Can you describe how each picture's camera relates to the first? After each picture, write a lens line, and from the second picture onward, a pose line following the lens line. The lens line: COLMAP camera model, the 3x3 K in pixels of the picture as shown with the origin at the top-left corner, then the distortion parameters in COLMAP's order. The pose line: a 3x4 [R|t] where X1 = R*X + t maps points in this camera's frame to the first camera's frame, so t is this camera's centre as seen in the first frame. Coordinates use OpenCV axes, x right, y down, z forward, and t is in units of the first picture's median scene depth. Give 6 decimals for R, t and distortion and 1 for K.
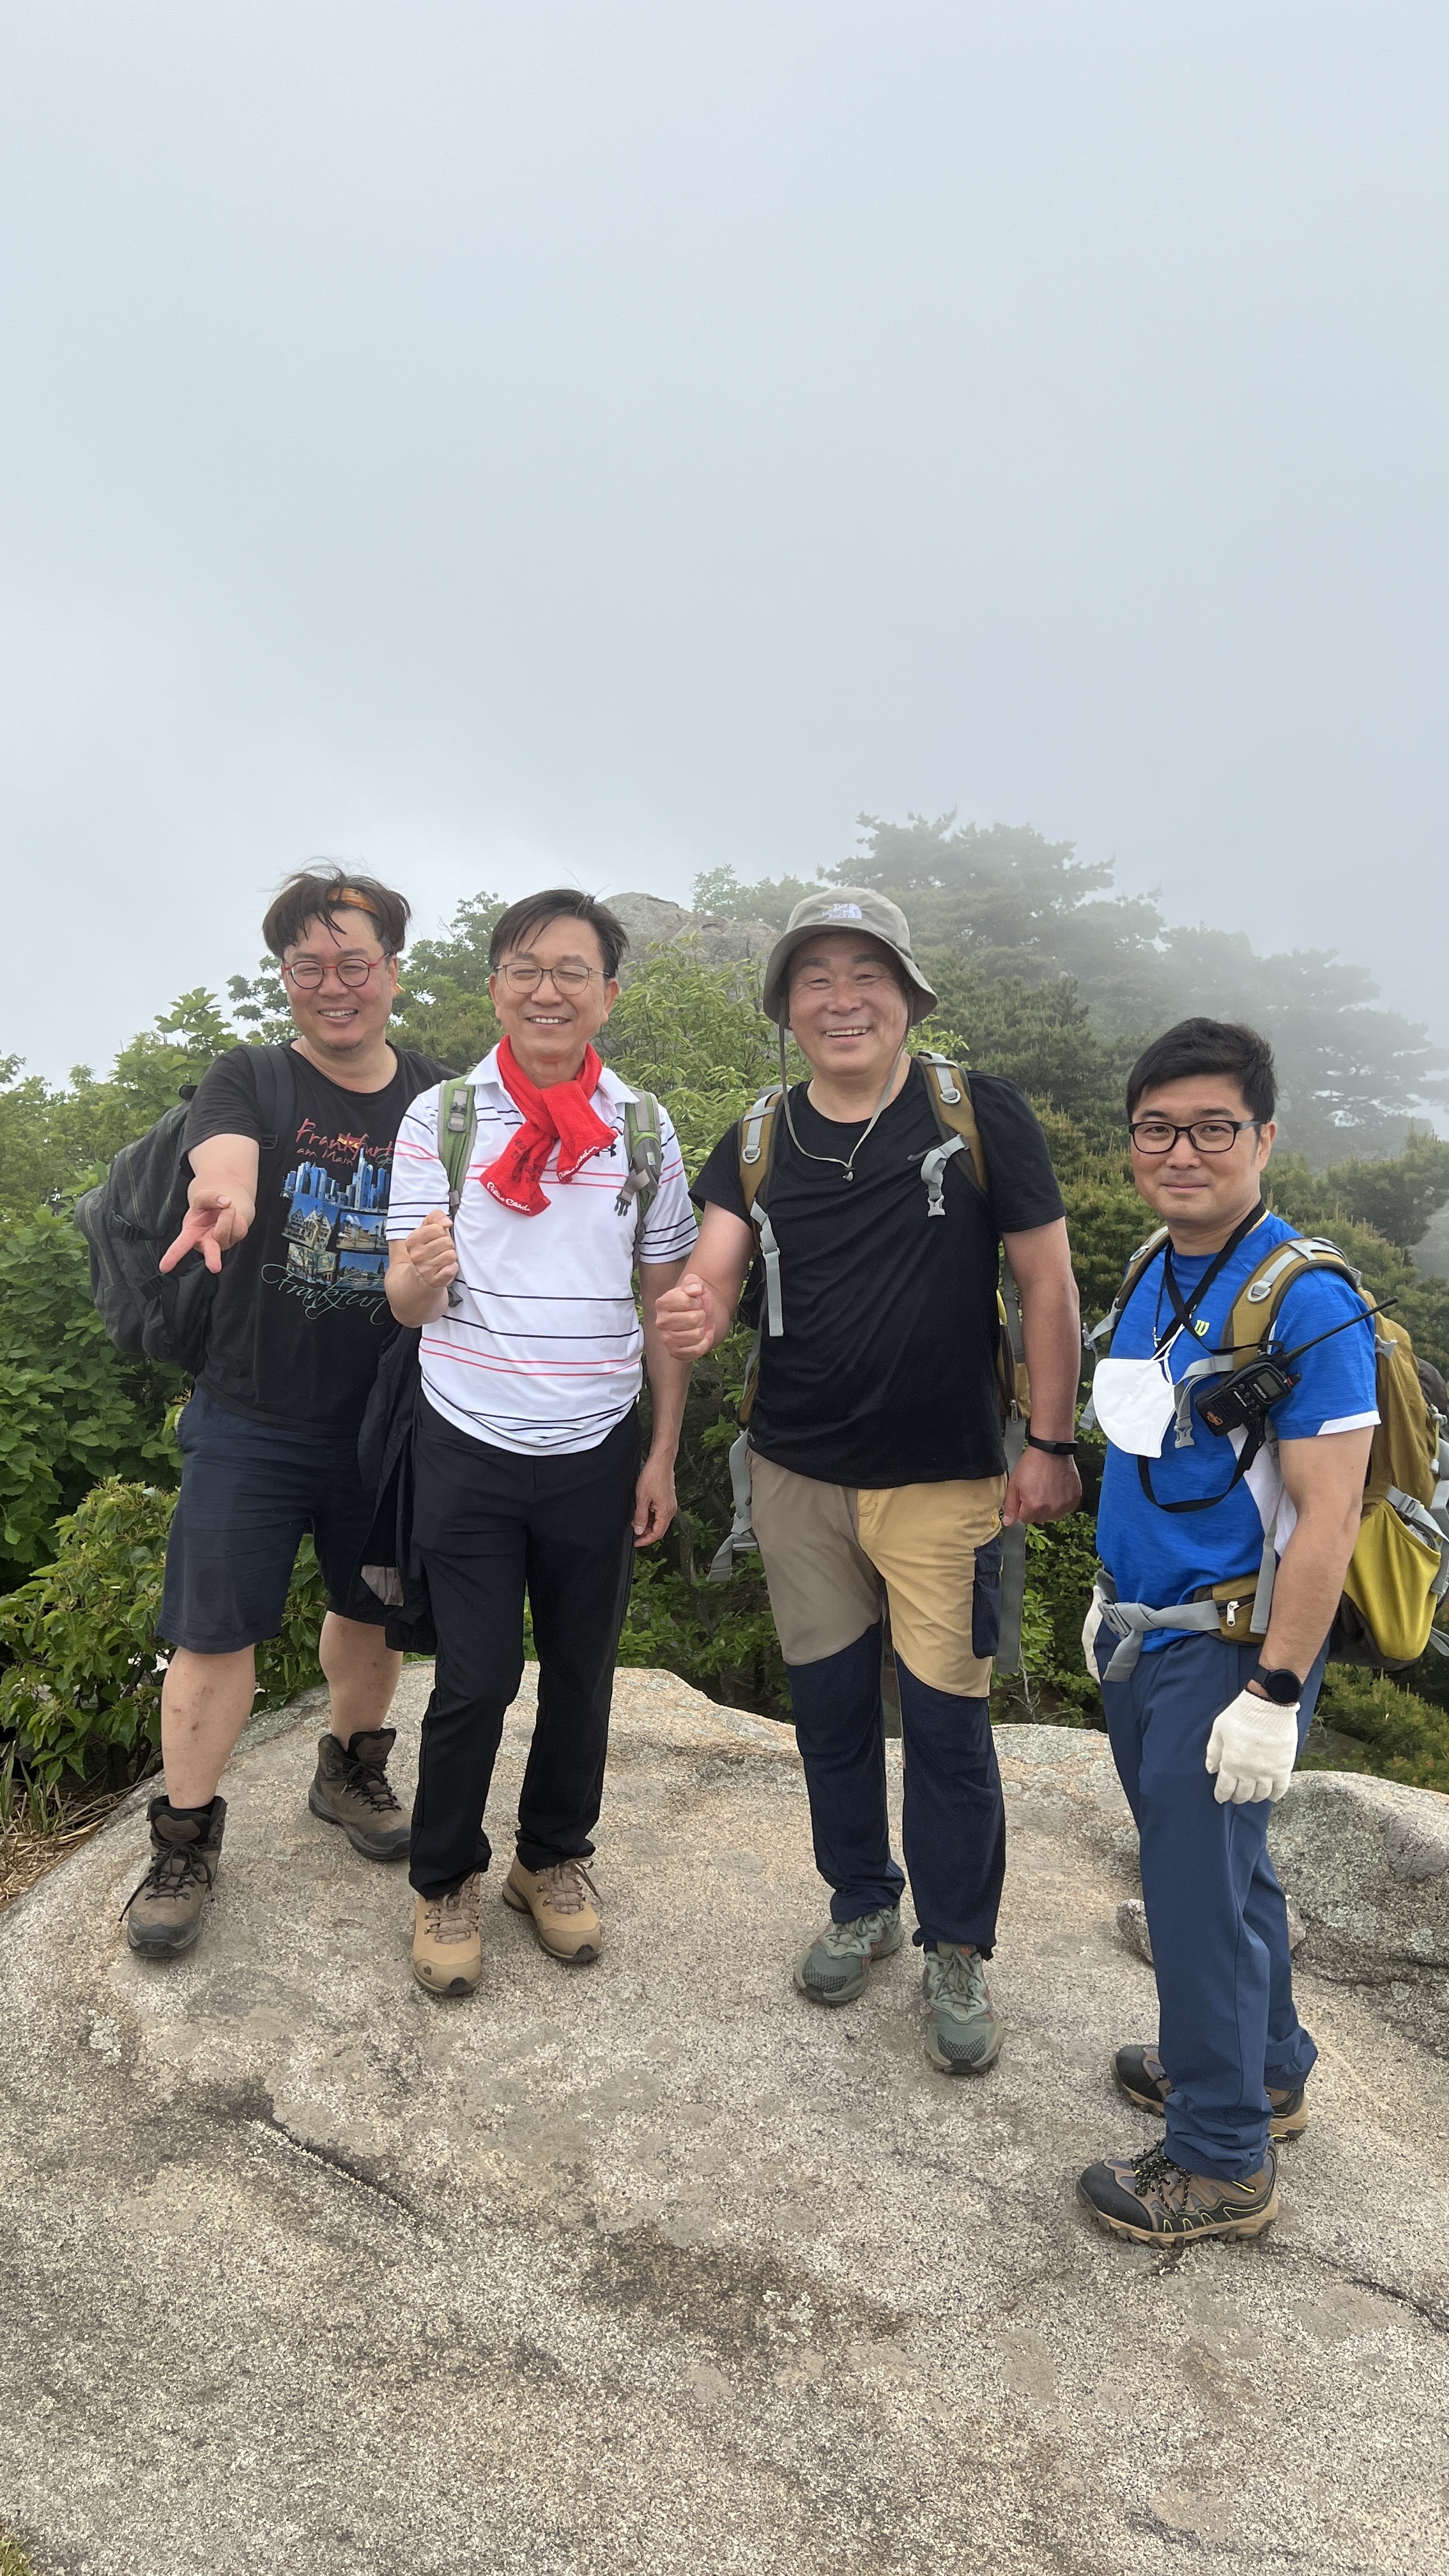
lens RADIAL K [[1928.3, 0, 729.5], [0, 1928.3, 1289.4], [0, 0, 1]] dist [0.049895, -0.054411]
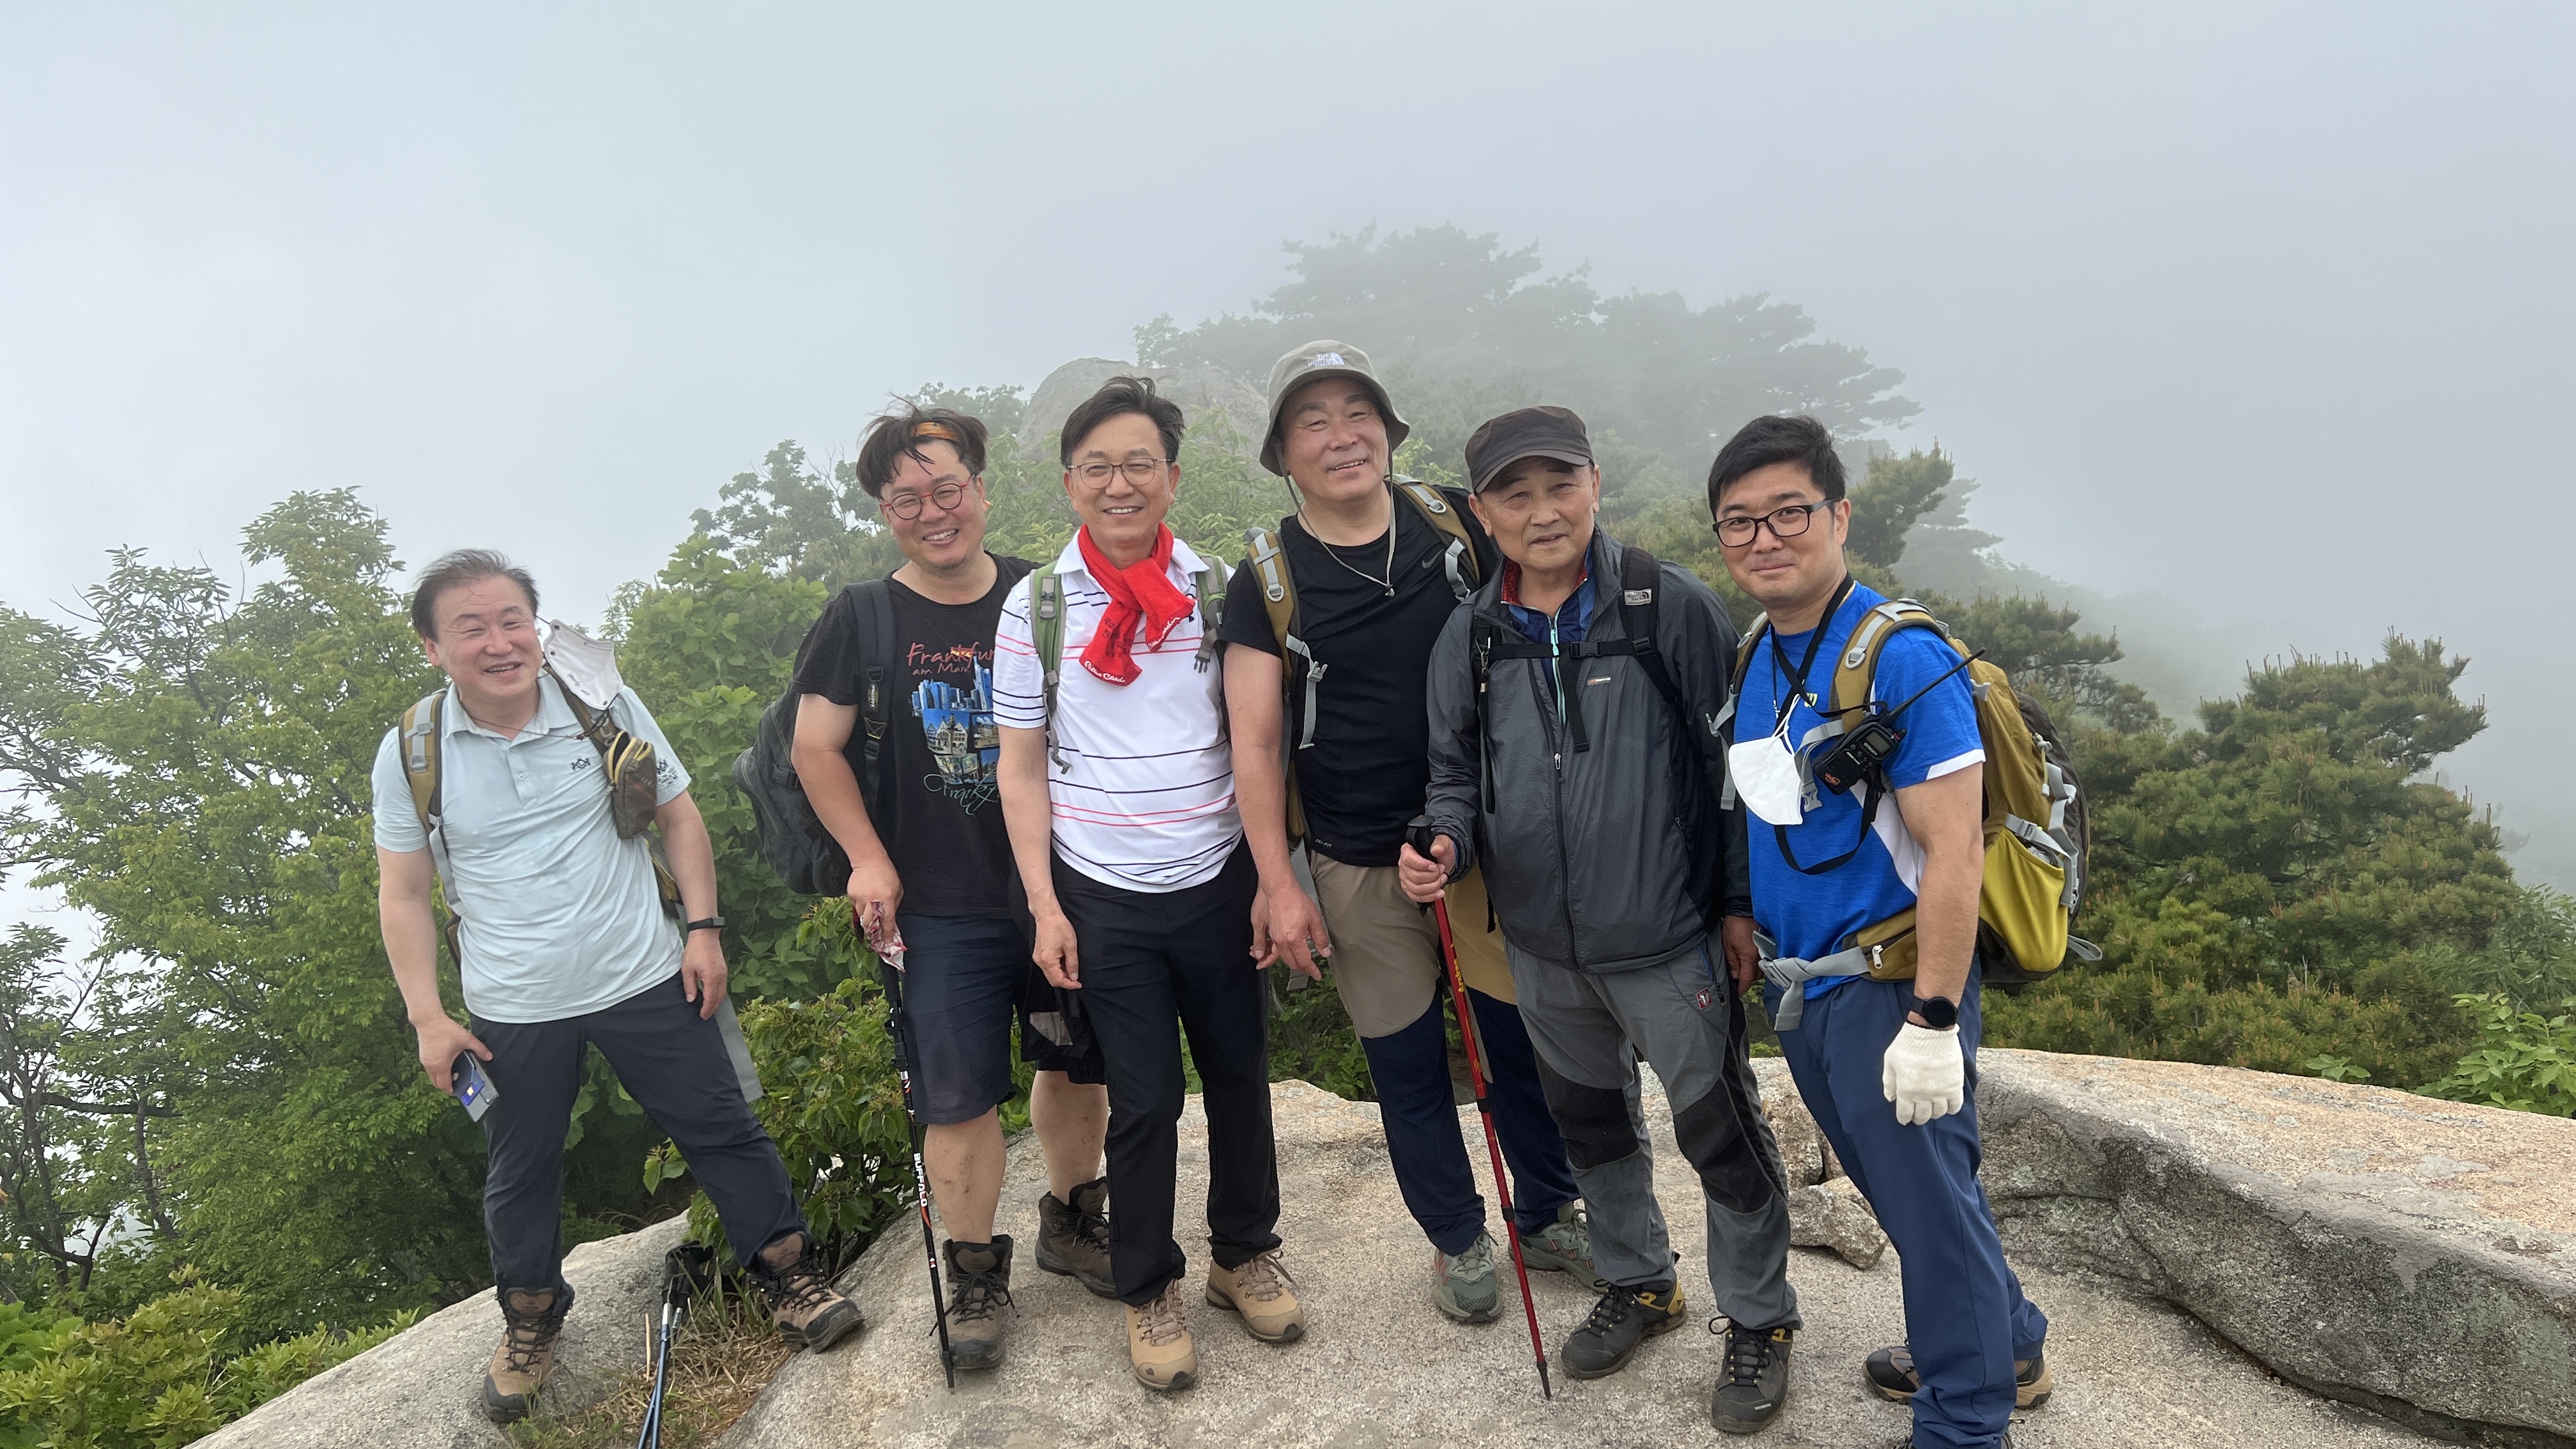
lens RADIAL K [[1928.3, 0, 1313.1], [0, 1928.3, 730.1], [0, 0, 1]] dist [0.049895, -0.054411]
pose [[0.982287, -0.183176, 0.039485, -0.040626], [0.183015, 0.983080, 0.007672, -0.000867], [-0.040222, -0.000310, 0.999191, -0.096032]]
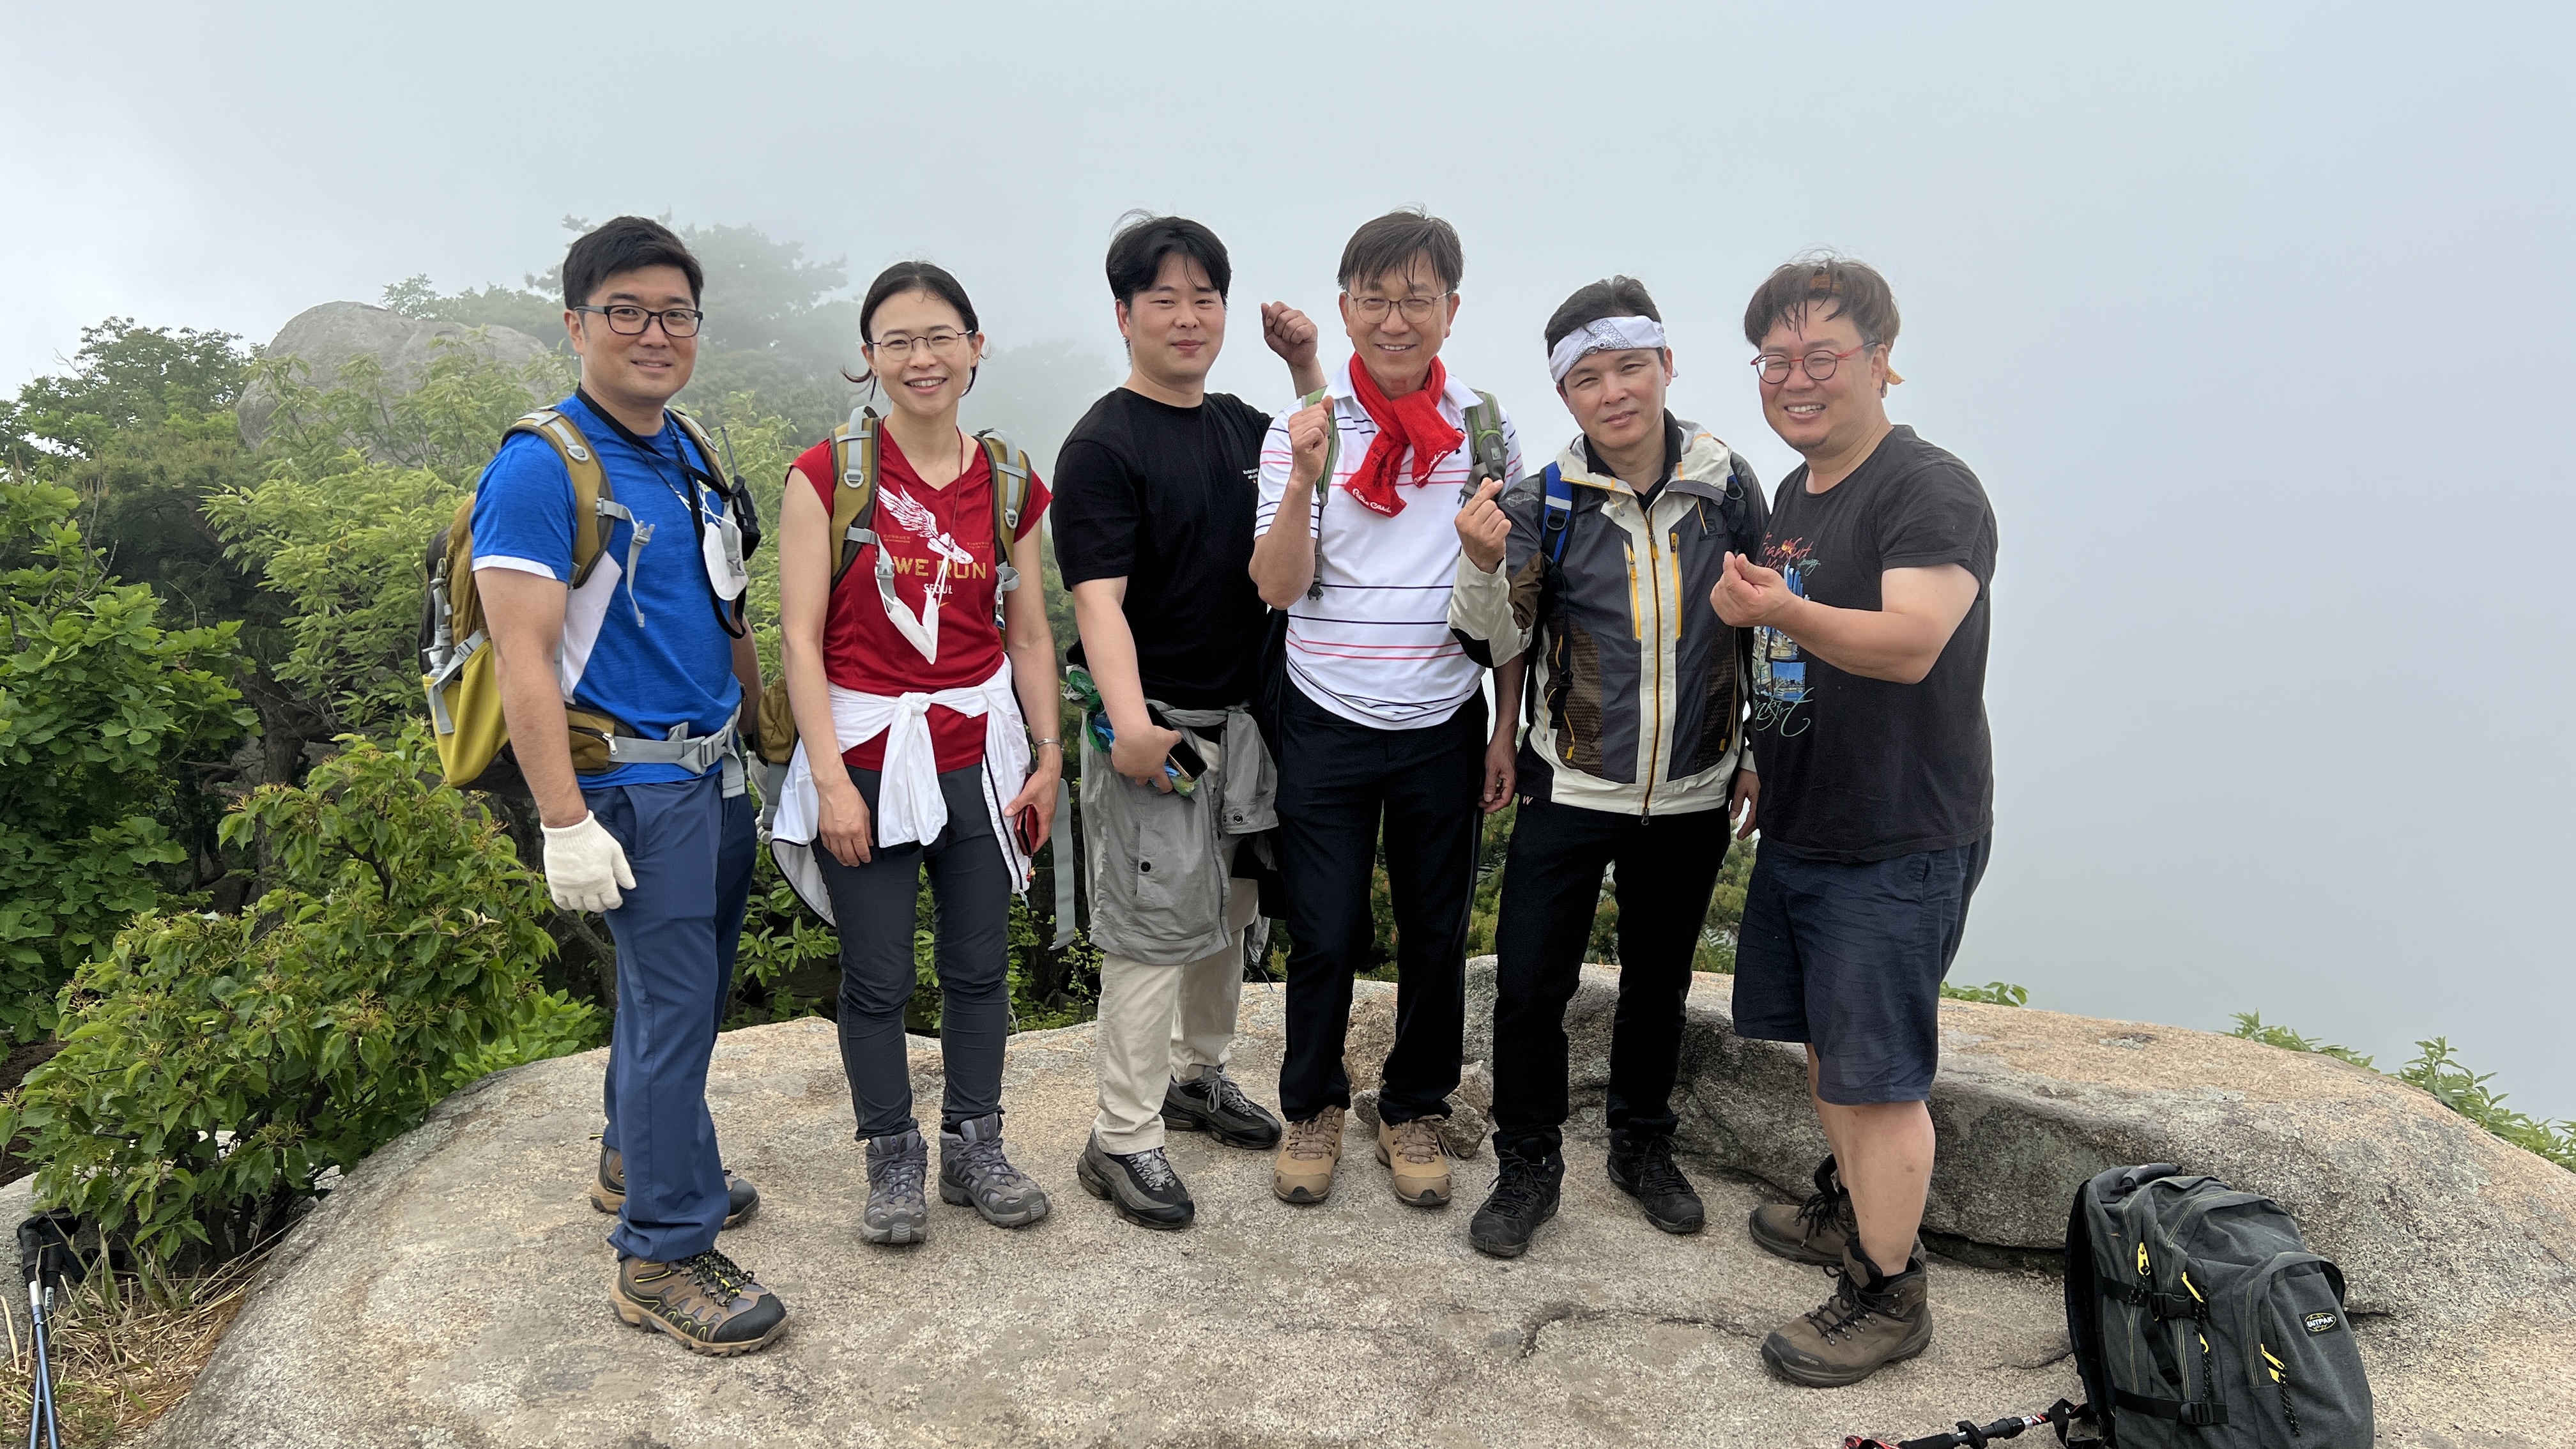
lens RADIAL K [[1928.3, 0, 1302.9], [0, 1928.3, 721.1], [0, 0, 1]] dist [0.049895, -0.054411]
pose [[0.904866, -0.131580, 0.404851, -0.245982], [0.126960, 0.991165, 0.038374, 0.057196], [-0.406323, 0.016676, 0.913577, 0.000313]]
